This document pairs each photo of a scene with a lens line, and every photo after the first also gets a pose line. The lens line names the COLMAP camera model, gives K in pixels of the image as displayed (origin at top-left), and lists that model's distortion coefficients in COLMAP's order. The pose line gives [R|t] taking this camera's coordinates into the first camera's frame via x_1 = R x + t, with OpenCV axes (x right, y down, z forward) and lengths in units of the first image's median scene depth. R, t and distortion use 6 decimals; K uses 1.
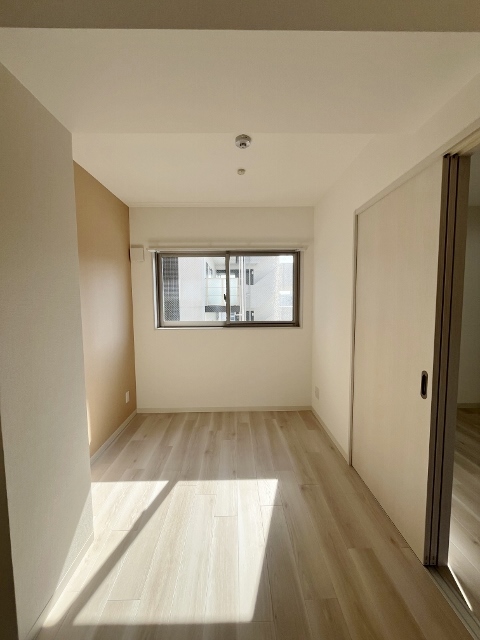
lens RADIAL K [[258.1, 0, 241.0], [0, 258.1, 321.2], [0, 0, 1]] dist [0.001485, -0.000703]
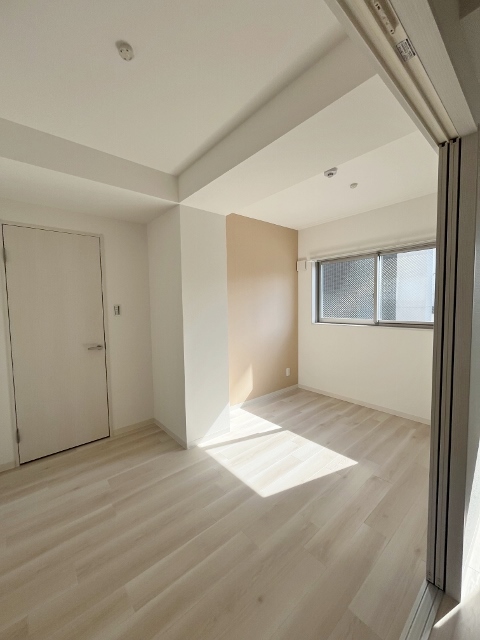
lens RADIAL K [[258.1, 0, 238.7], [0, 258.1, 318.8], [0, 0, 1]] dist [0.001485, -0.000703]
pose [[0.632719, 0.043702, -0.773148, 0.440266], [-0.051353, 0.998576, 0.014419, 0.010016], [0.772677, 0.030580, 0.634062, -0.070323]]
